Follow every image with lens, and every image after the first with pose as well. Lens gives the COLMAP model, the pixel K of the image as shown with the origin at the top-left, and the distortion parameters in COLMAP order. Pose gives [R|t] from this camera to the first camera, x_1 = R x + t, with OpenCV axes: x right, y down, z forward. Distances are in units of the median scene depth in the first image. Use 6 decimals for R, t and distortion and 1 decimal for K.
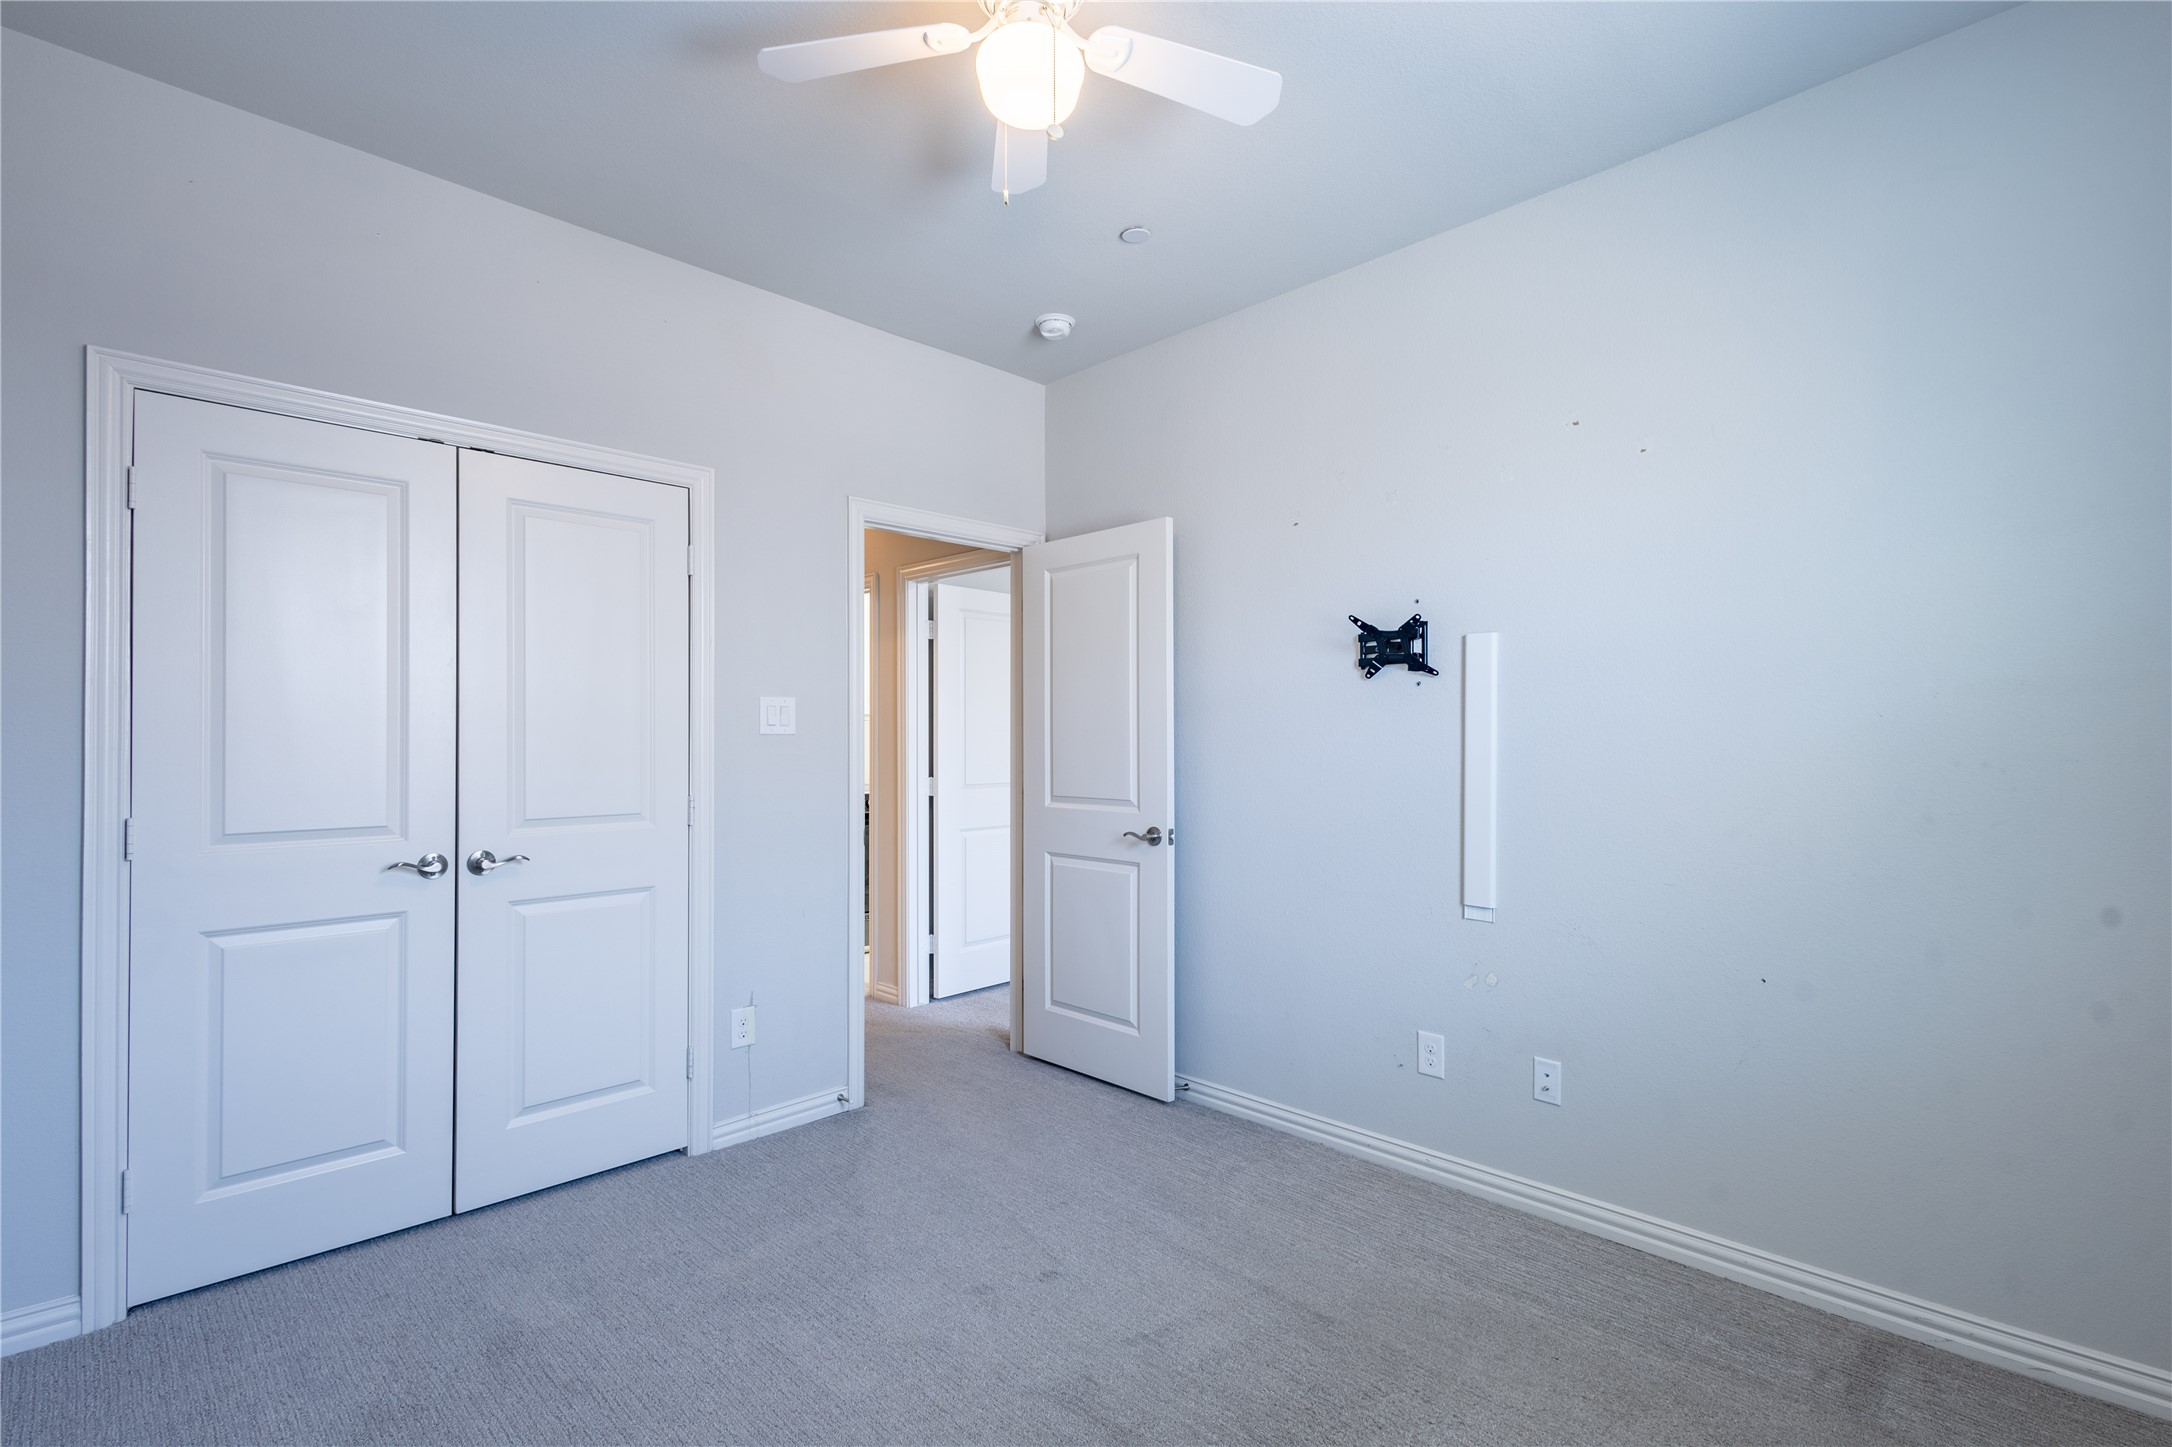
lens RADIAL K [[1010.0, 0, 1095.5], [0, 1010.0, 718.1], [0, 0, 1]] dist [0.015672, -0.005065]
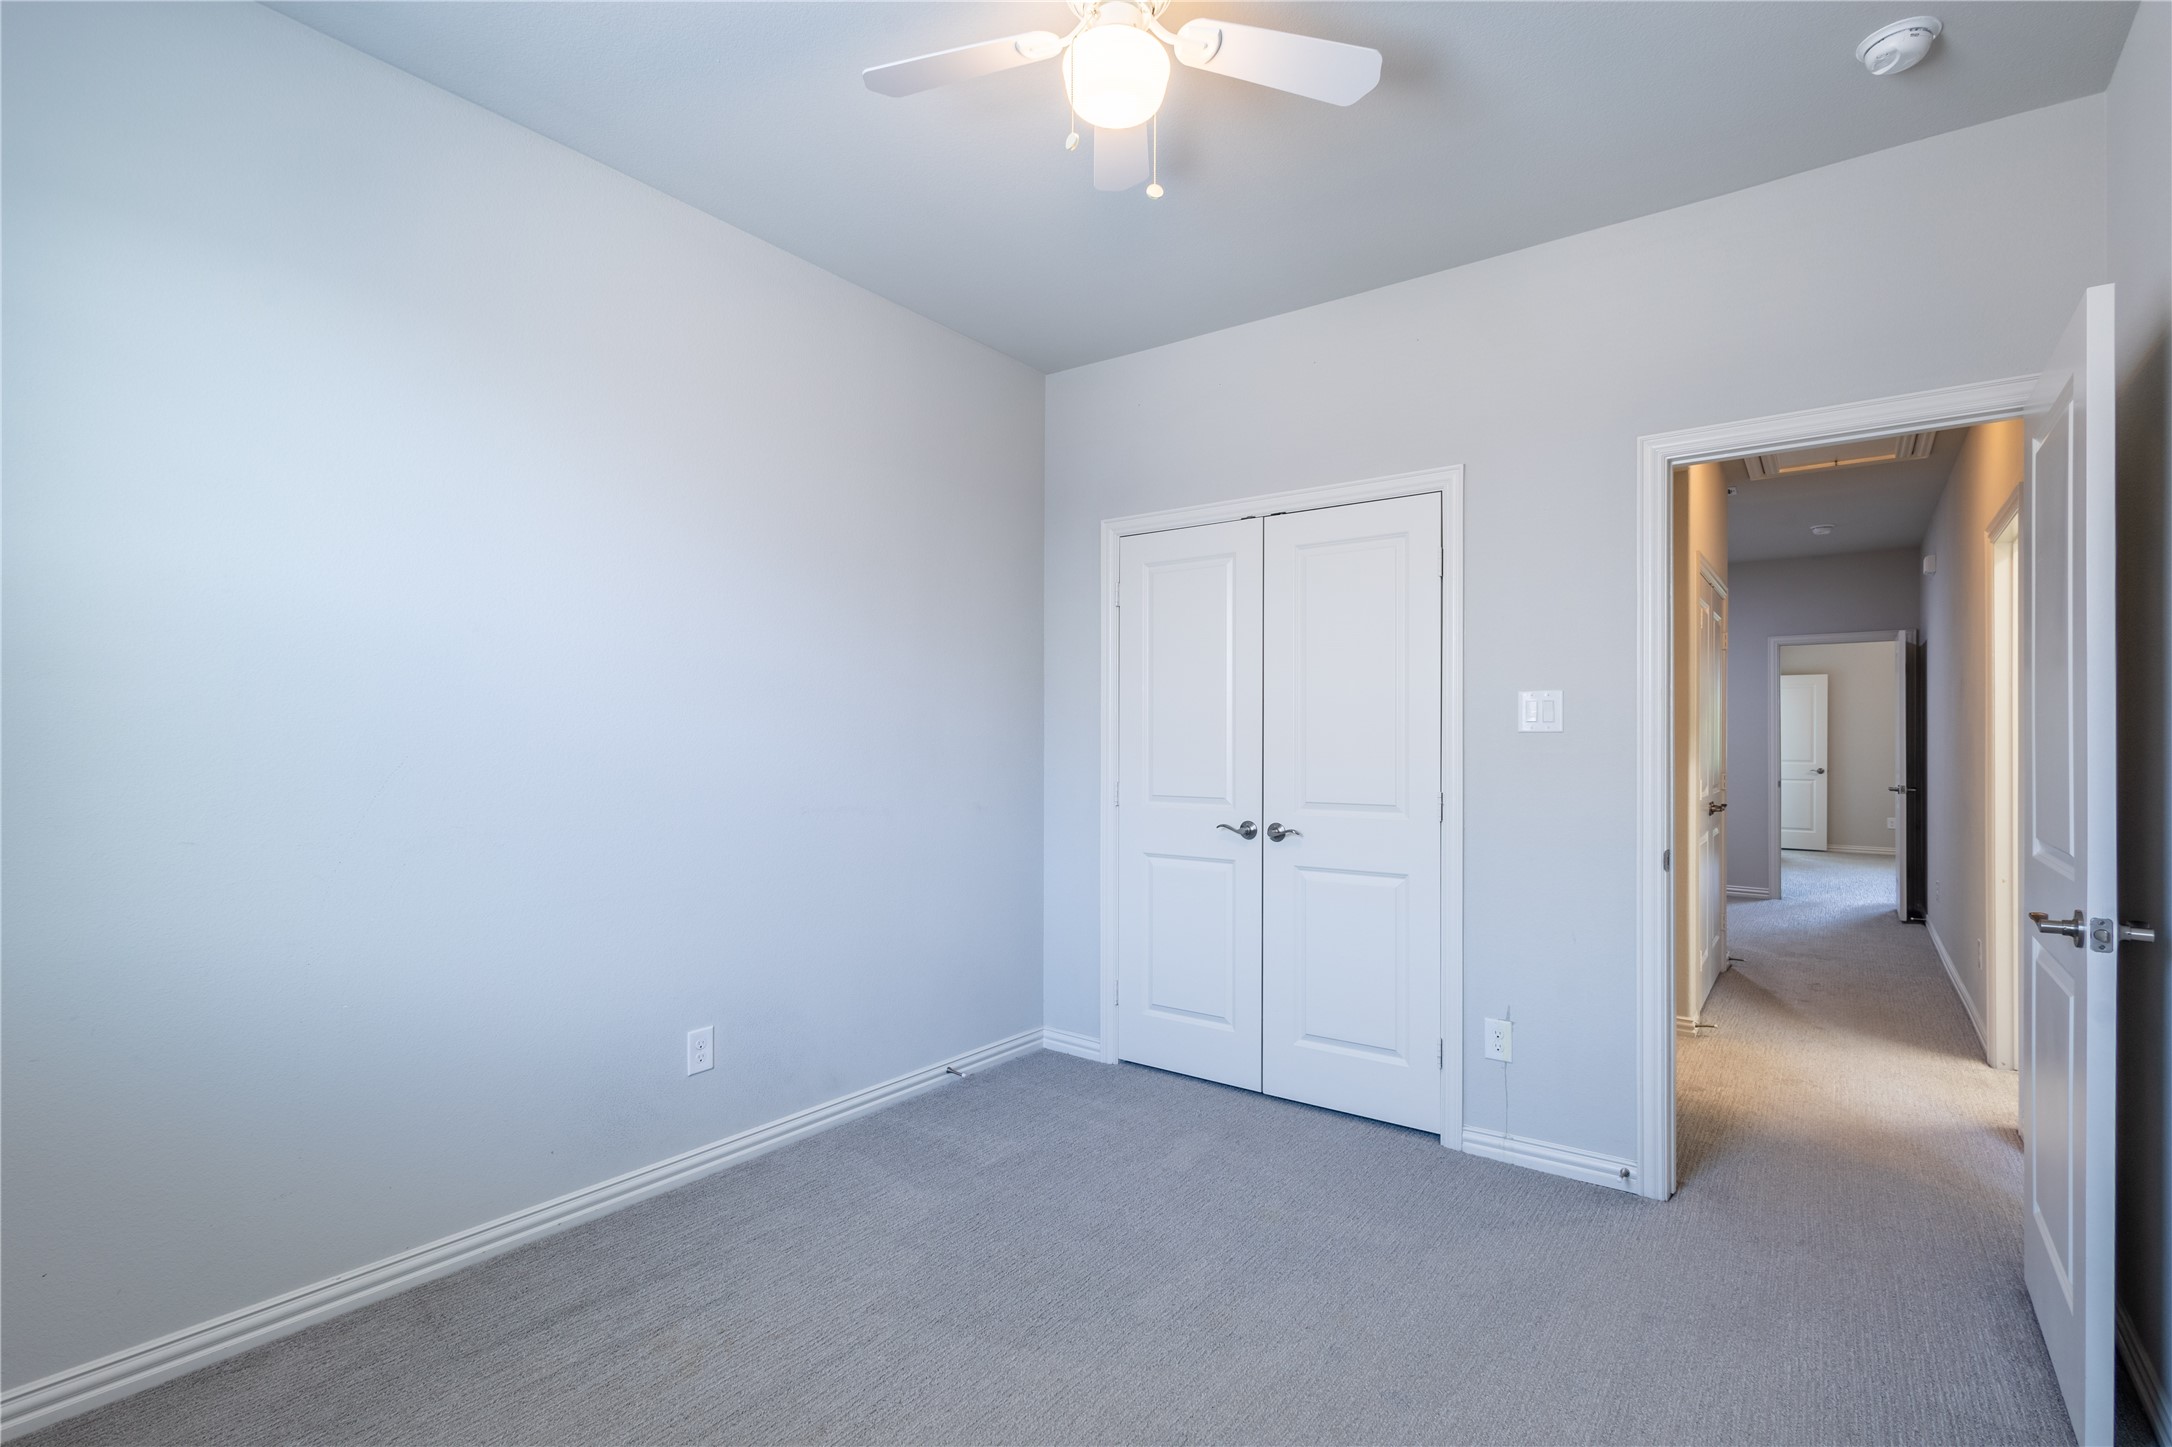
lens RADIAL K [[1010.0, 0, 1094.4], [0, 1010.0, 746.5], [0, 0, 1]] dist [0.015672, -0.005065]
pose [[0.156141, -0.007186, -0.987709, 0.550960], [0.004413, 0.999969, -0.006577, 0.035263], [0.987725, -0.003332, 0.156168, 0.491382]]
